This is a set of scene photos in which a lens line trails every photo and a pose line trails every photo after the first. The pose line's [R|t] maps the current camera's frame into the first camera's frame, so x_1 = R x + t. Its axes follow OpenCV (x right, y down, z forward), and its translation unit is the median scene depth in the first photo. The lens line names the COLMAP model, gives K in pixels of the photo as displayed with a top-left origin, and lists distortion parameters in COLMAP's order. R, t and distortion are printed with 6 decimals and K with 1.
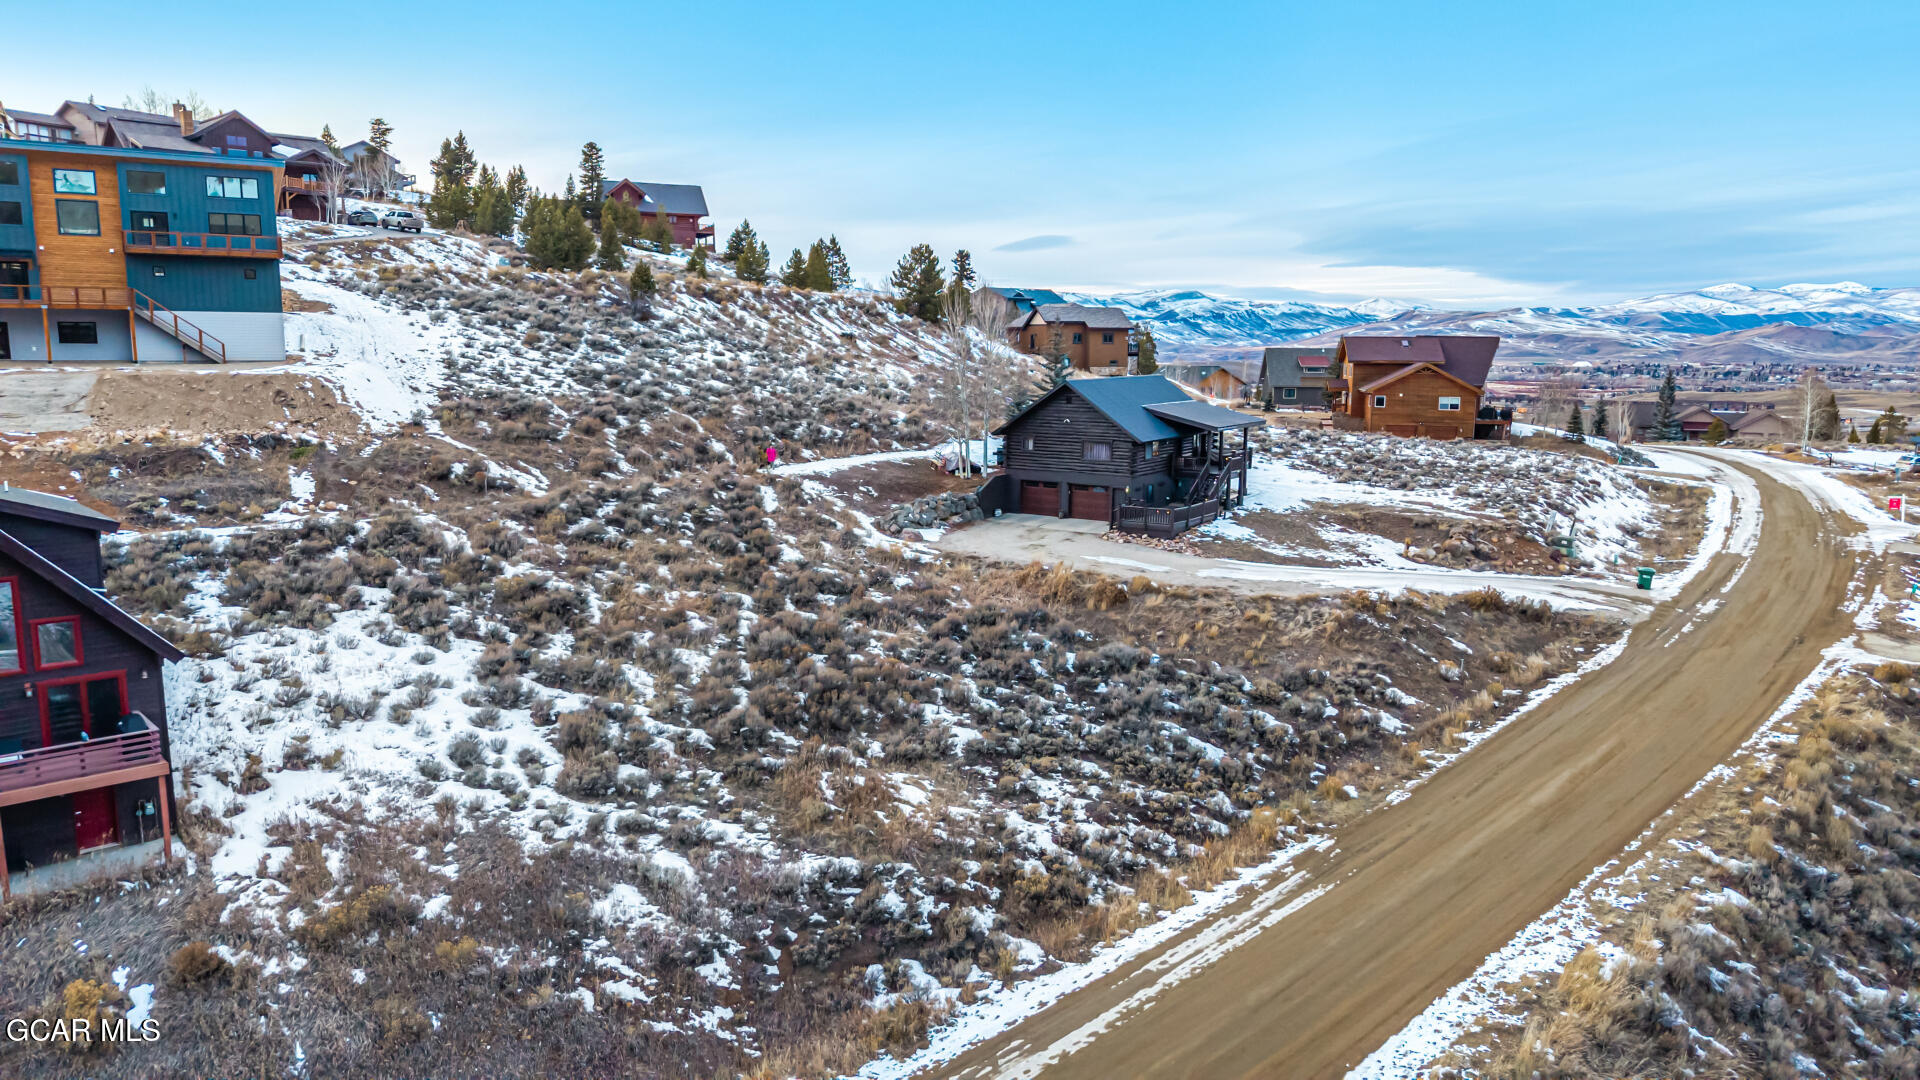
lens RADIAL K [[1278.3, 0, 965.7], [0, 1278.3, 543.0], [0, 0, 1]] dist [0.042764, -0.059029]
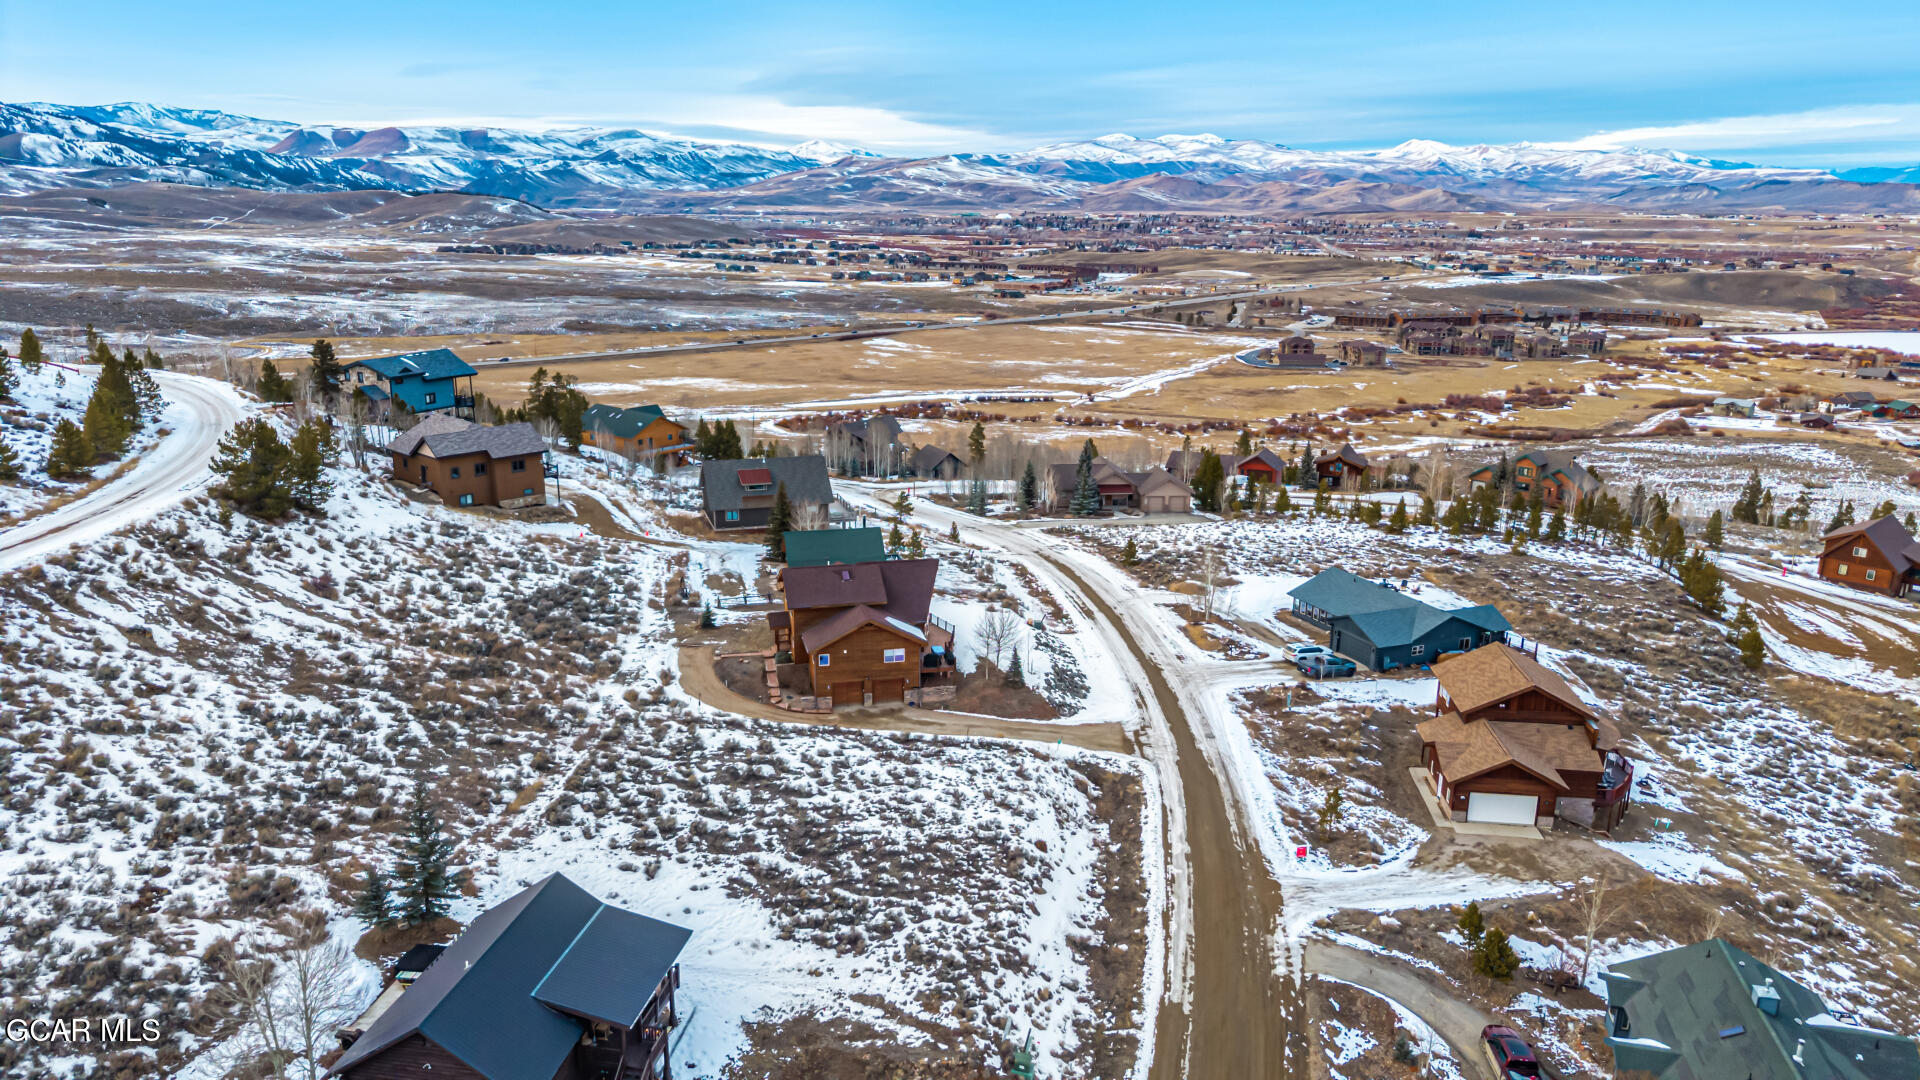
lens RADIAL K [[1282.8, 0, 967.9], [0, 1282.8, 537.1], [0, 0, 1]] dist [0.028121, -0.031998]
pose [[0.914513, -0.102290, 0.391412, 0.175848], [0.057307, 0.990505, 0.124960, -0.803643], [-0.400477, -0.091847, 0.911692, 0.340860]]
